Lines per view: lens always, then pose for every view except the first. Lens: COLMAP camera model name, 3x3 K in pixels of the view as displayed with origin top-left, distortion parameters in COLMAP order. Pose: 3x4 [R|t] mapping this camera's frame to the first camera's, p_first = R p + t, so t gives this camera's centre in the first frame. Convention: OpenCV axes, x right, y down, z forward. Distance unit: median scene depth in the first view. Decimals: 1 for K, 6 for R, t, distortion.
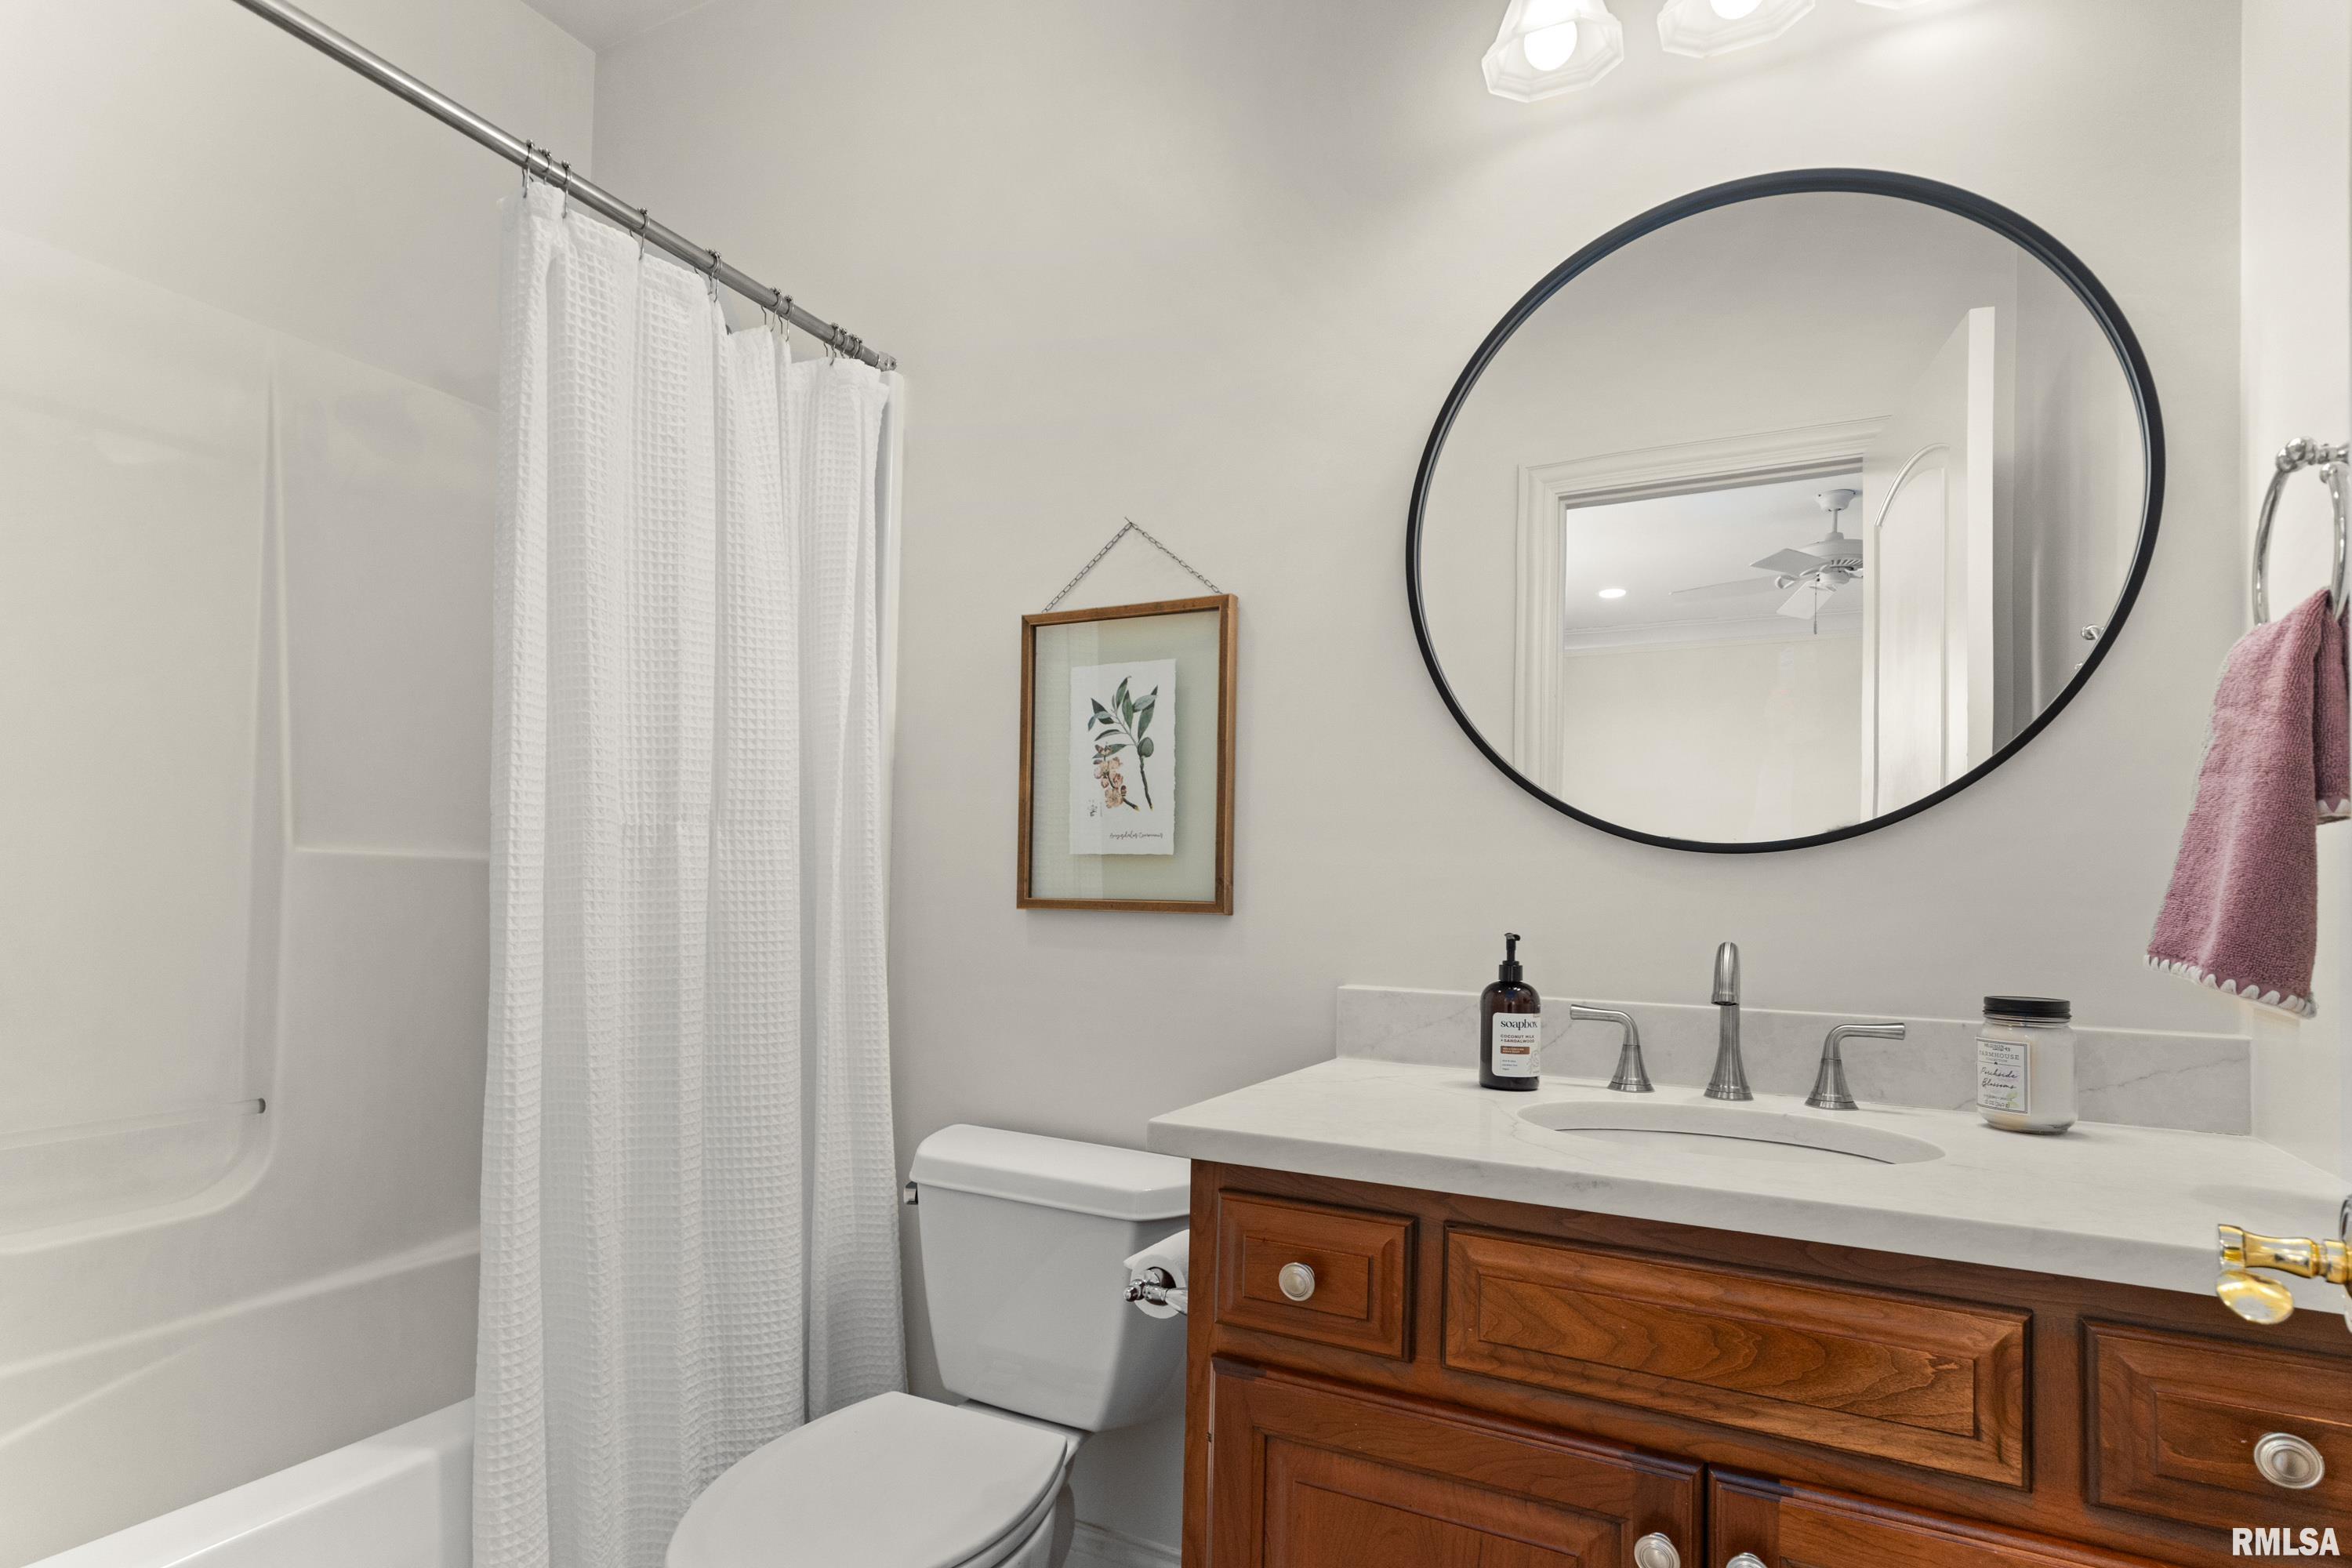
lens RADIAL K [[1208.6, 0, 1177.4], [0, 1208.6, 799.1], [0, 0, 1]] dist [0.002149, -0.000089]
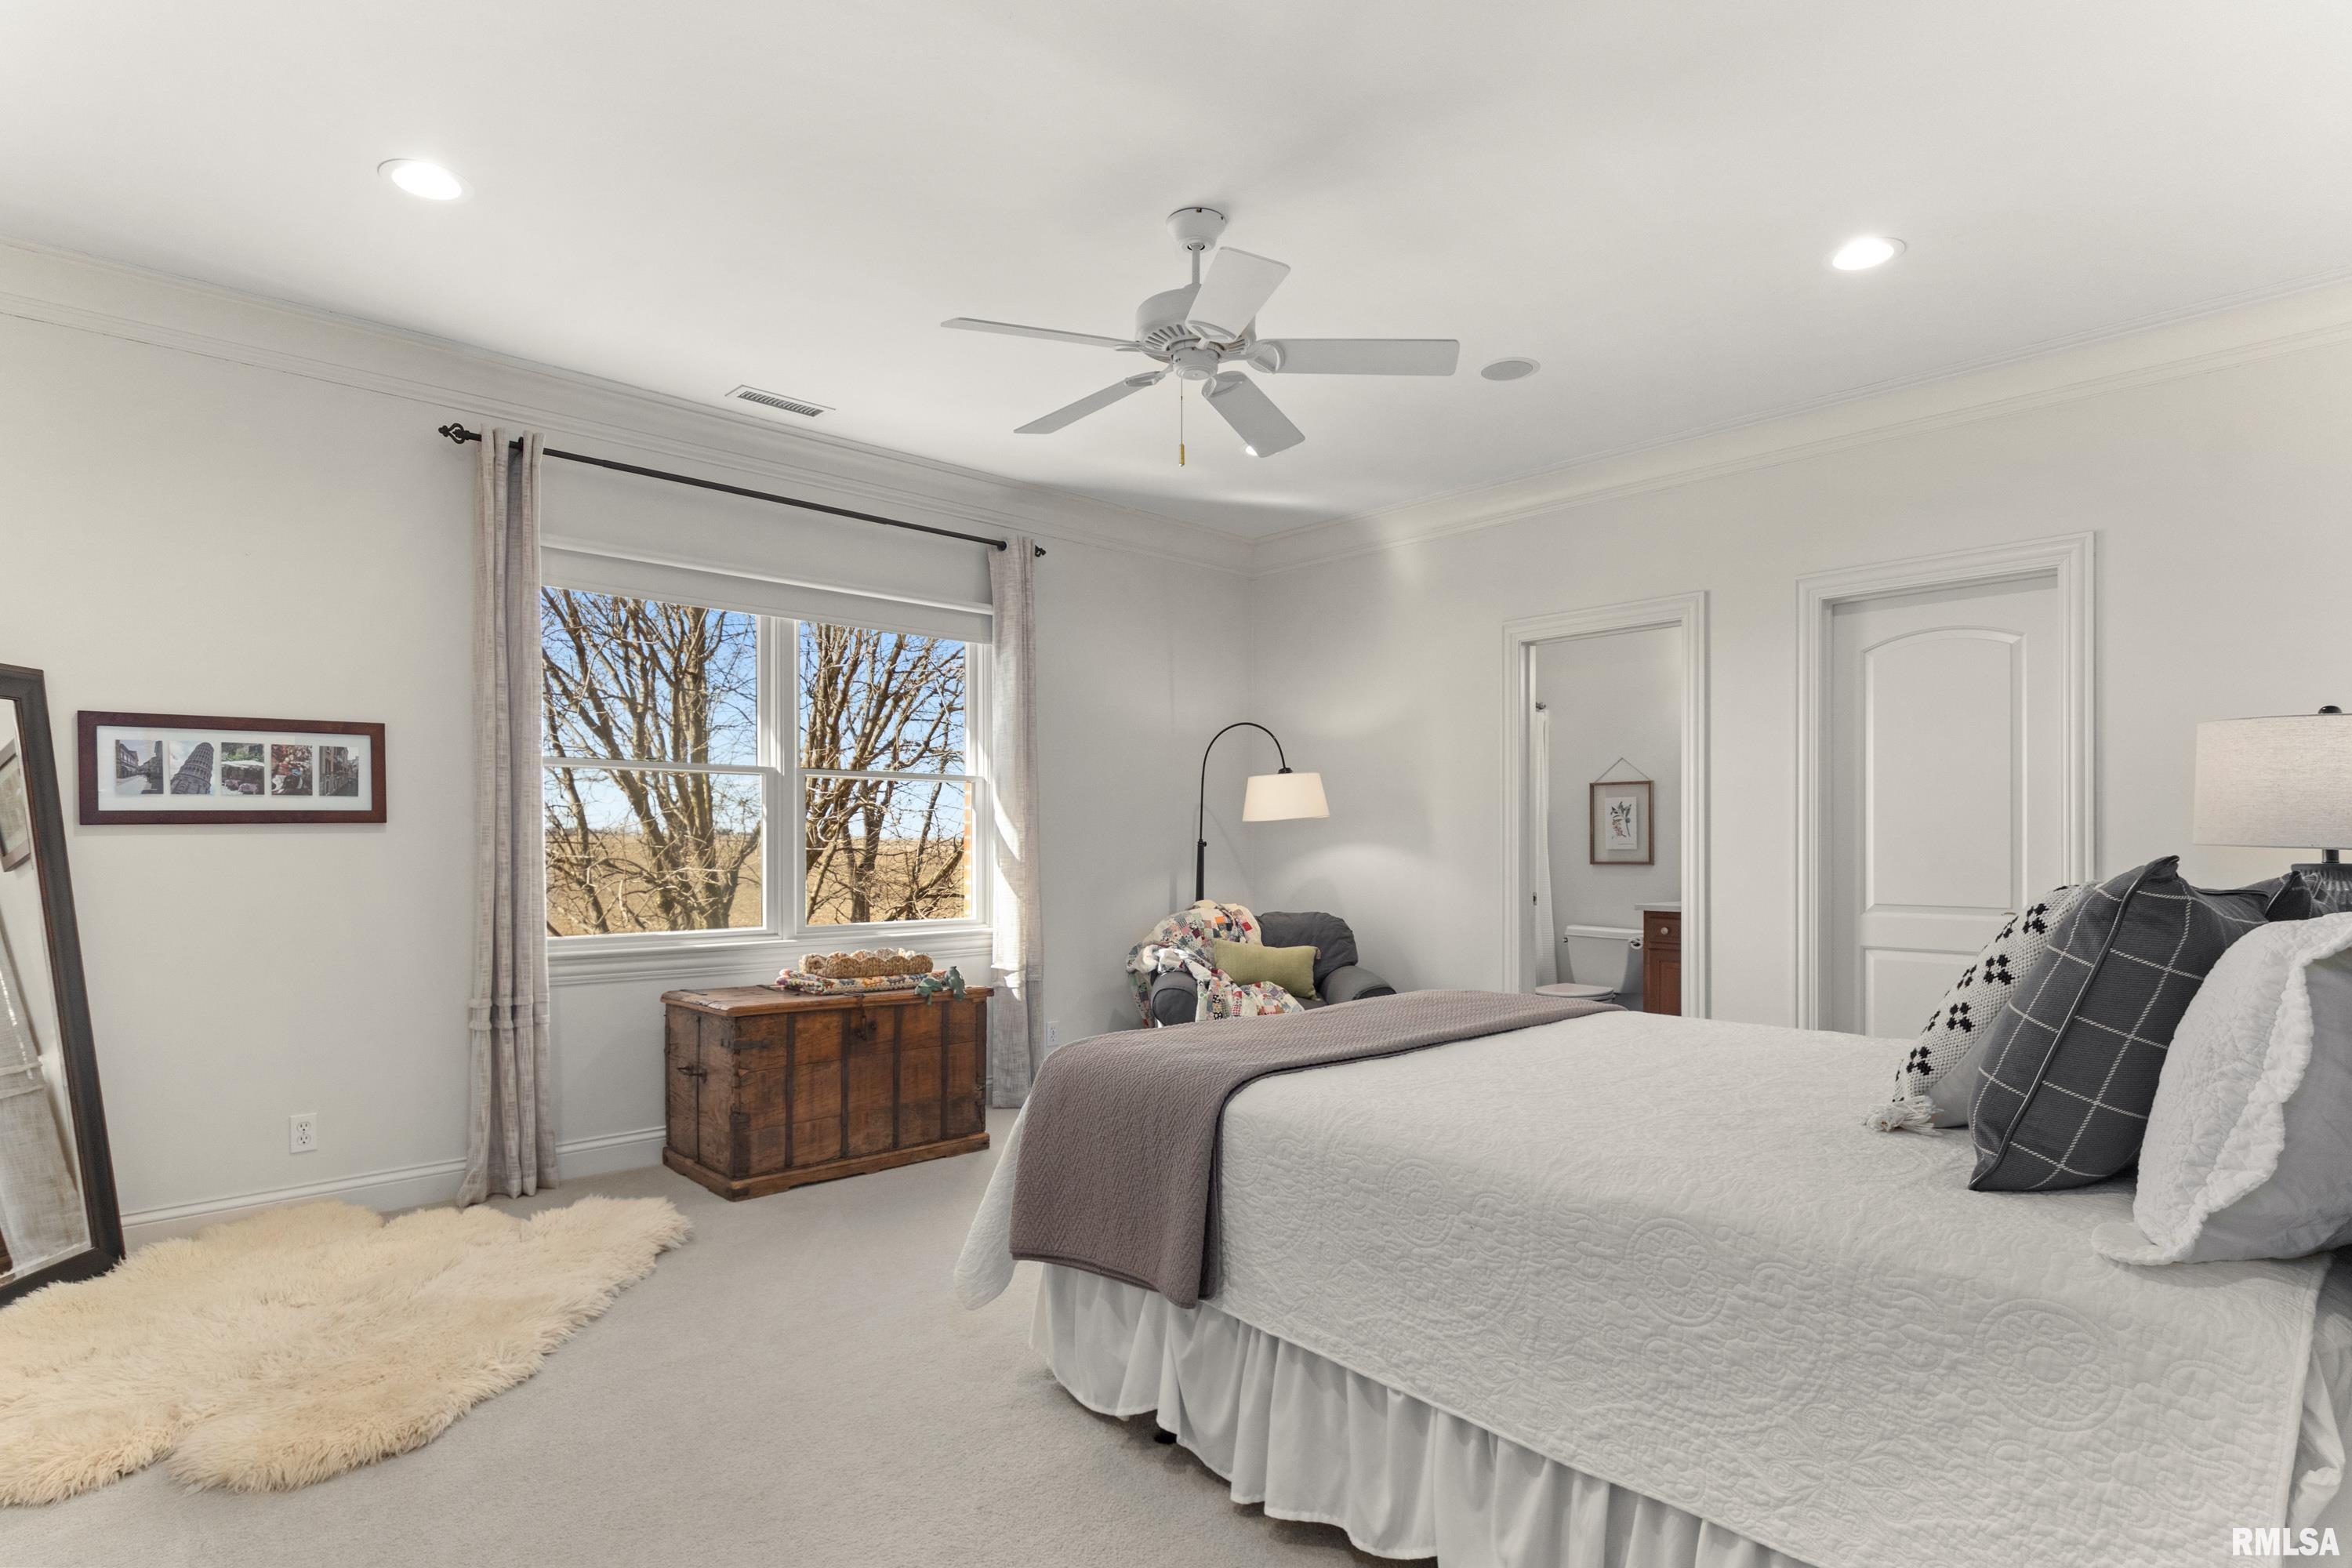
lens RADIAL K [[1208.6, 0, 1168.4], [0, 1208.6, 797.7], [0, 0, 1]] dist [0.002149, -0.000089]
pose [[0.935230, -0.020152, -0.353467, -0.031494], [0.021190, 0.999775, -0.000933, -0.136782], [0.353406, -0.006617, 0.935447, -2.933875]]
